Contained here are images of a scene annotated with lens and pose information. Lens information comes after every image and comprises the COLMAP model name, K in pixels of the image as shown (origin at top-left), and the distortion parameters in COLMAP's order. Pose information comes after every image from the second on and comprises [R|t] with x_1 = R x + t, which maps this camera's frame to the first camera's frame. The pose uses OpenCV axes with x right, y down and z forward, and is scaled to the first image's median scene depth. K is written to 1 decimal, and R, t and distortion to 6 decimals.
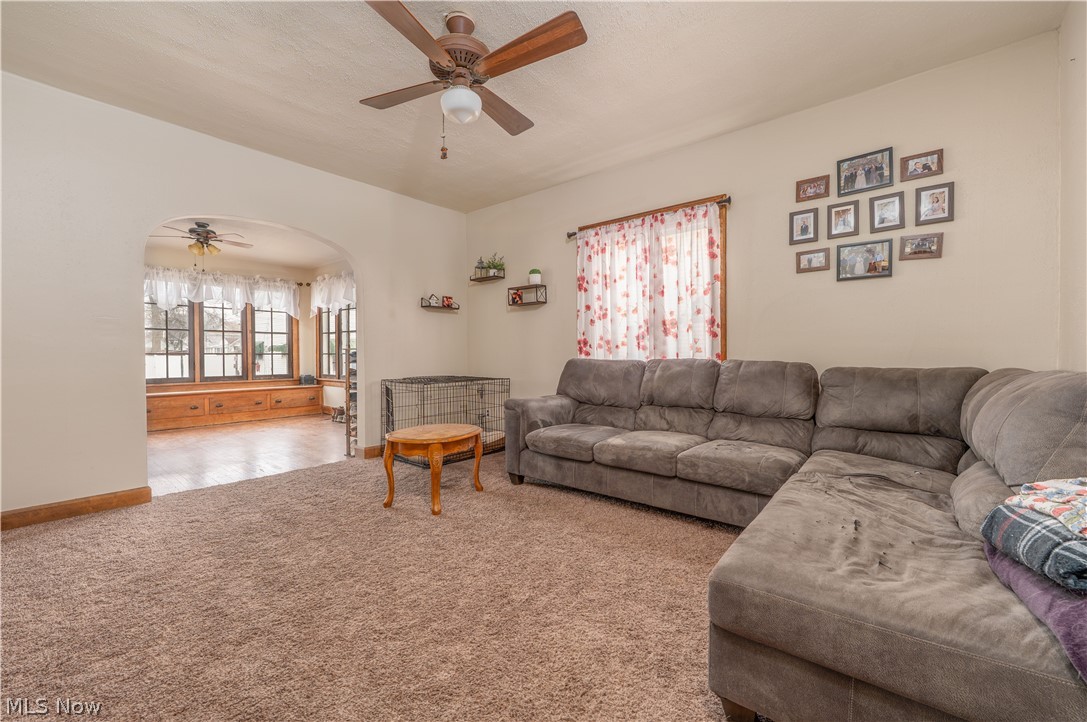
lens RADIAL K [[439.3, 0, 550.7], [0, 439.3, 357.9], [0, 0, 1]] dist [-0.000009, -0.000053]
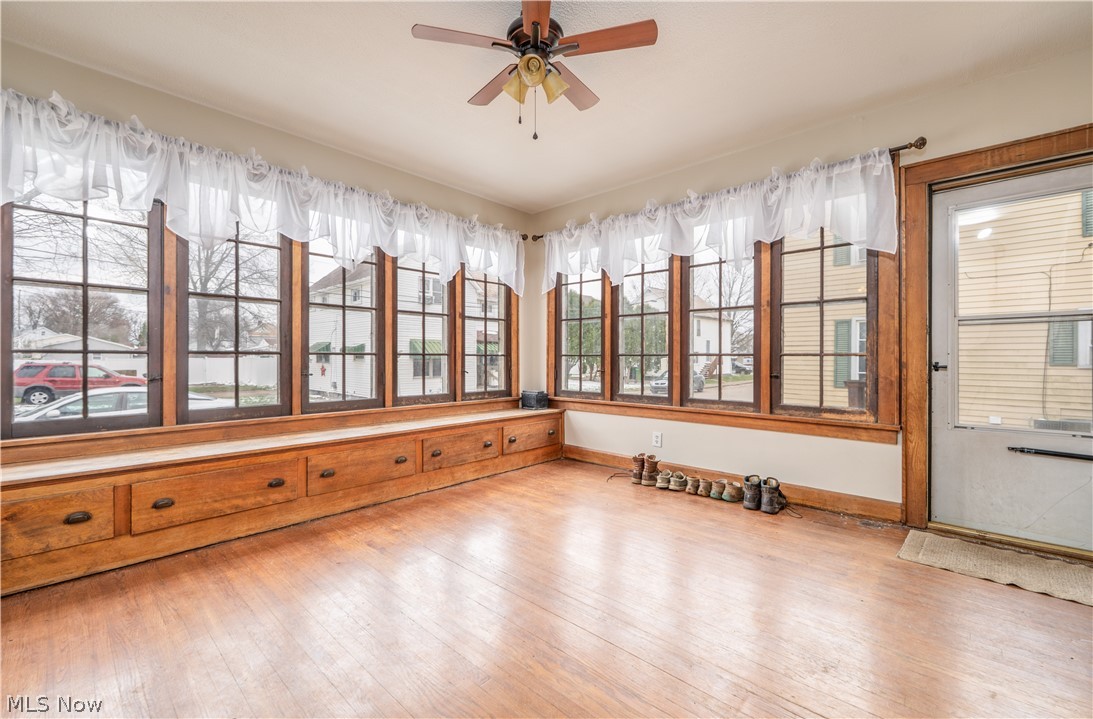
lens RADIAL K [[441.7, 0, 538.4], [0, 441.7, 360.2], [0, 0, 1]] dist [-0.000009, -0.000053]
pose [[0.998394, 0.002204, -0.056614, -0.523965], [-0.002204, 0.999998, 0.000068, -0.002538], [0.056614, 0.000057, 0.998396, 0.418378]]
